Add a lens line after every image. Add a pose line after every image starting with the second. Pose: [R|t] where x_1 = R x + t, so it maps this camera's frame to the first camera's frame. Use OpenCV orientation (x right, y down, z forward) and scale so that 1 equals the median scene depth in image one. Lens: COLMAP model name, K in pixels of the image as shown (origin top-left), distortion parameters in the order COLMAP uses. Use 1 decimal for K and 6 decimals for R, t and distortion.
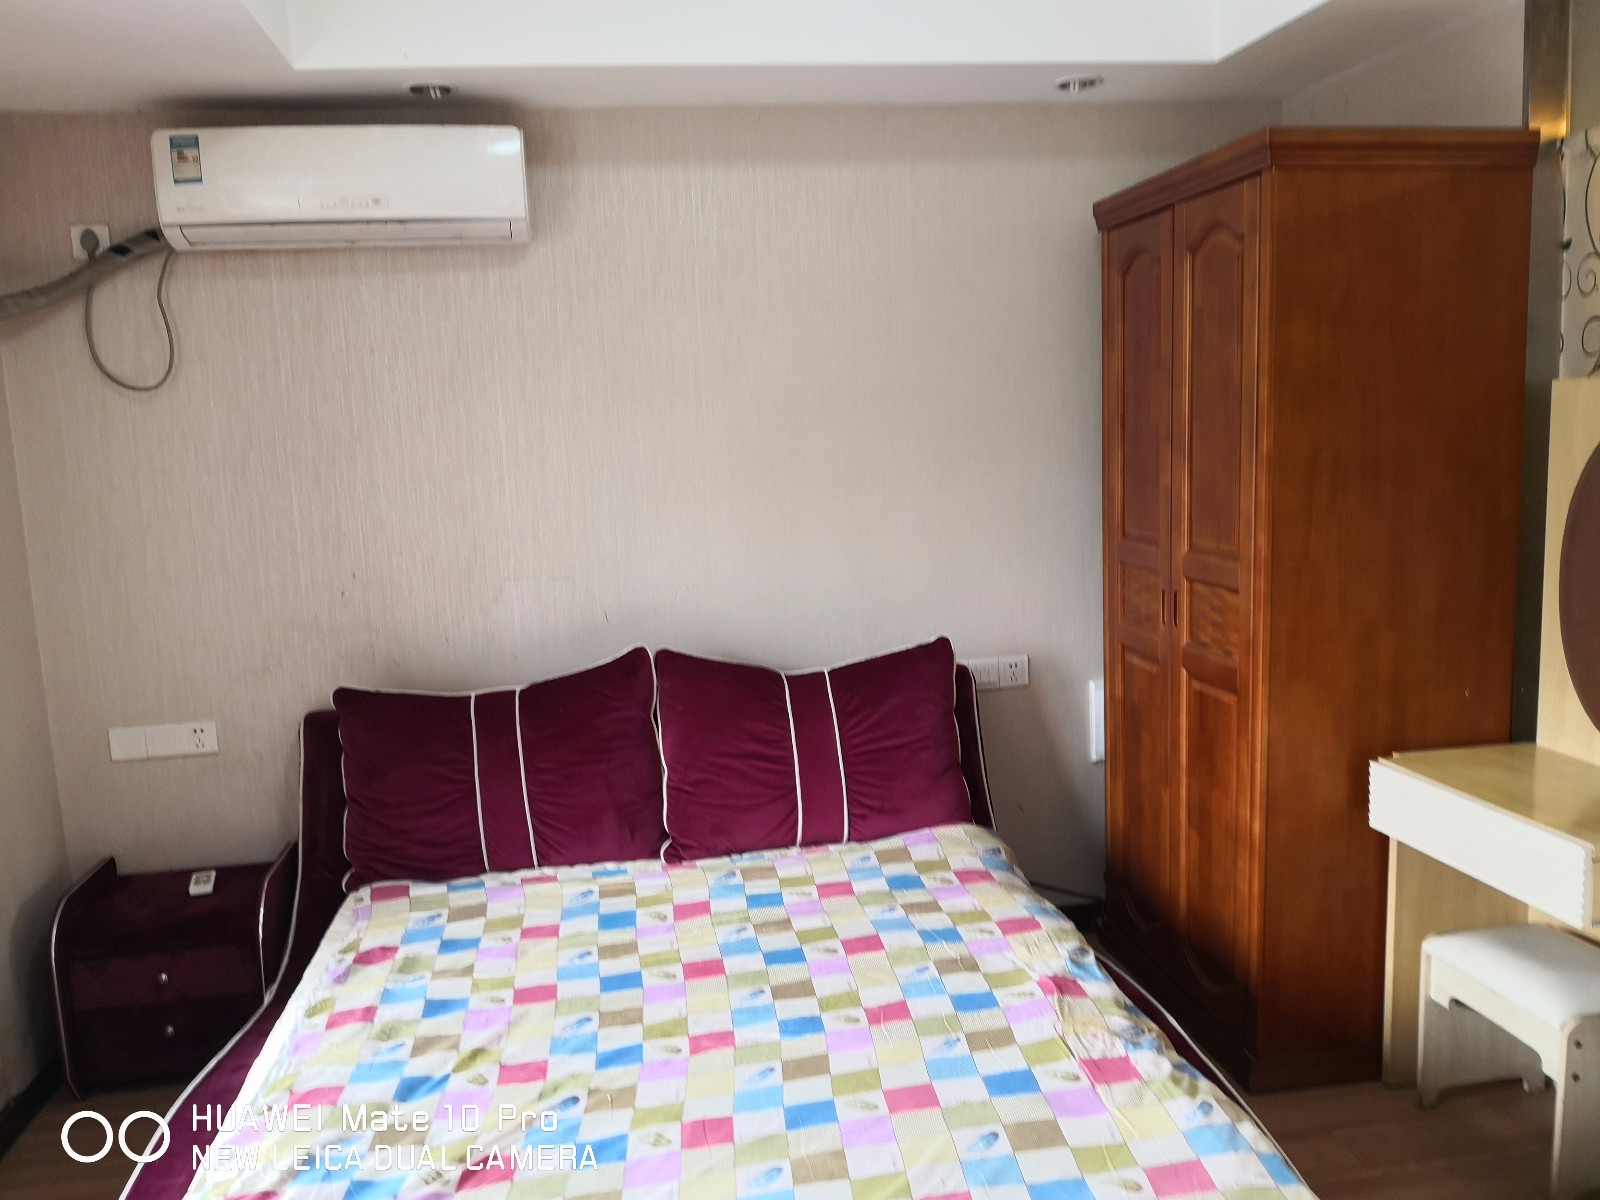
lens RADIAL K [[1287.2, 0, 807.0], [0, 1287.2, 602.5], [0, 0, 1]] dist [0.015630, -0.023730]
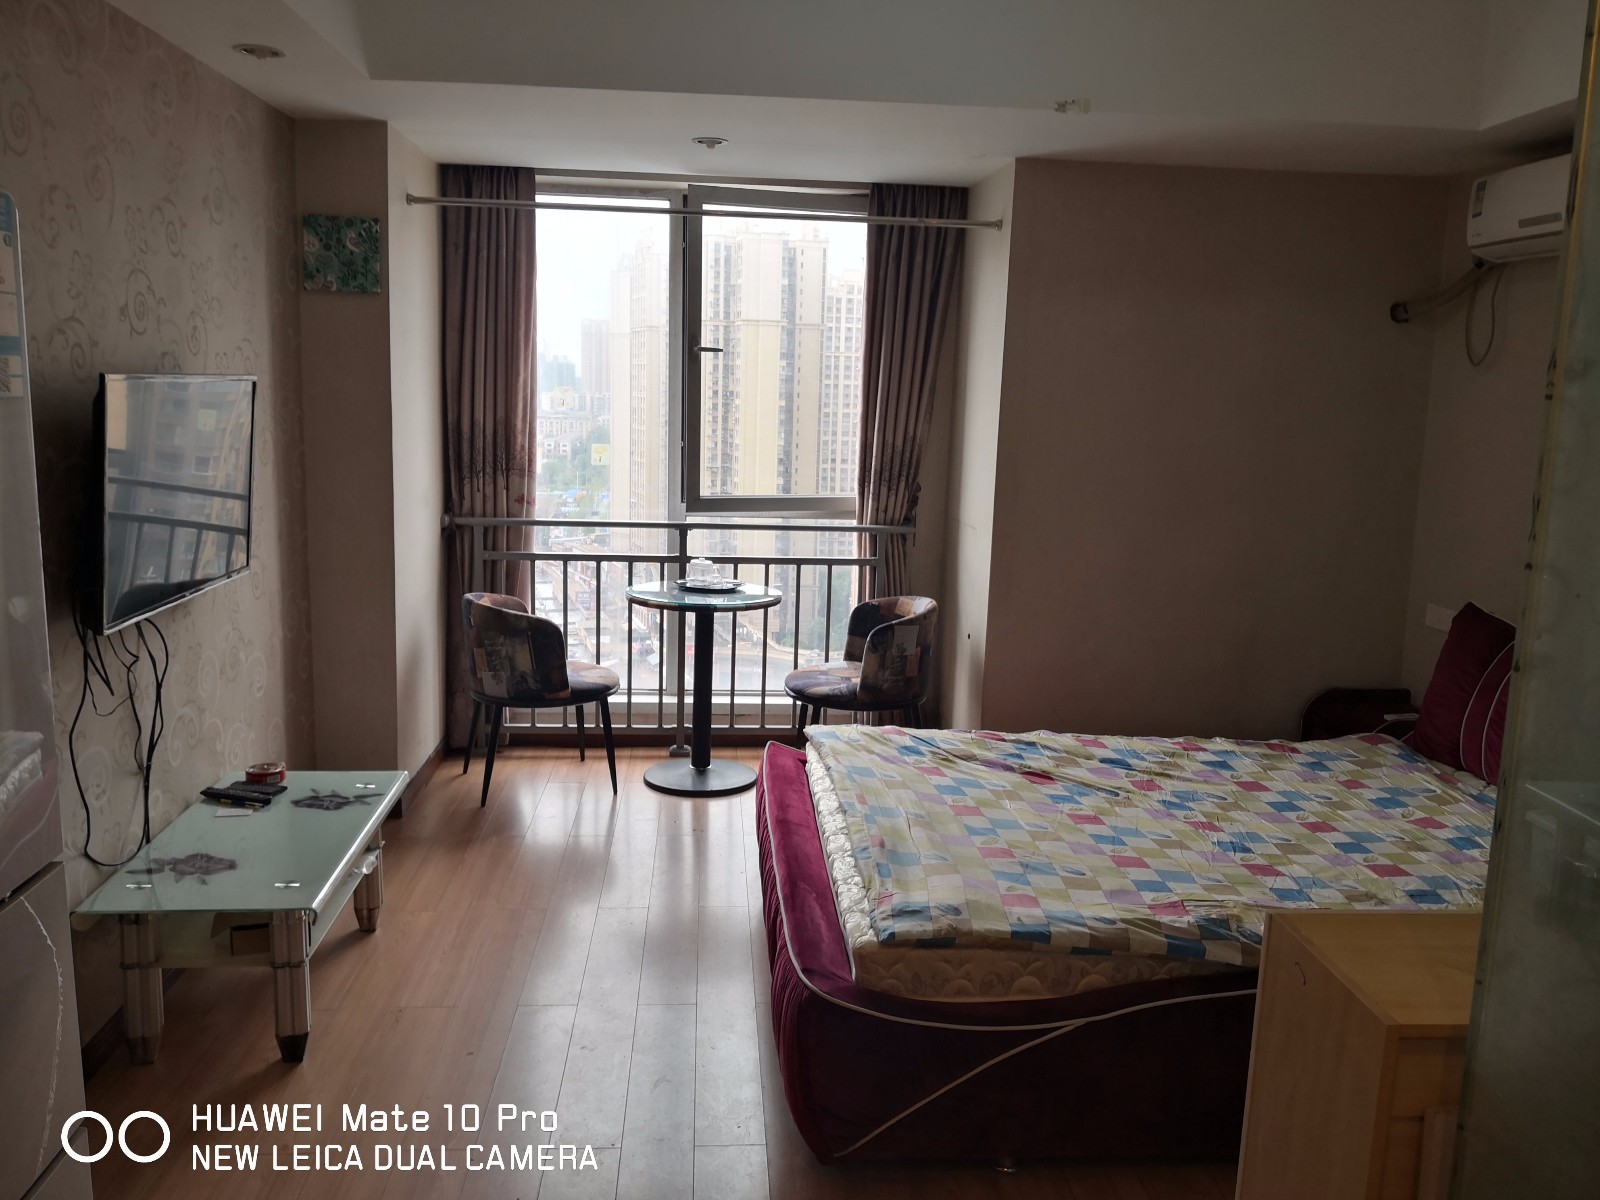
lens RADIAL K [[1287.2, 0, 799.8], [0, 1287.2, 594.6], [0, 0, 1]] dist [0.015630, -0.023730]
pose [[-0.095399, 0.200167, -0.975106, 1.230686], [-0.165711, 0.962712, 0.213835, -0.135673], [0.981549, 0.181985, -0.058672, 0.542062]]
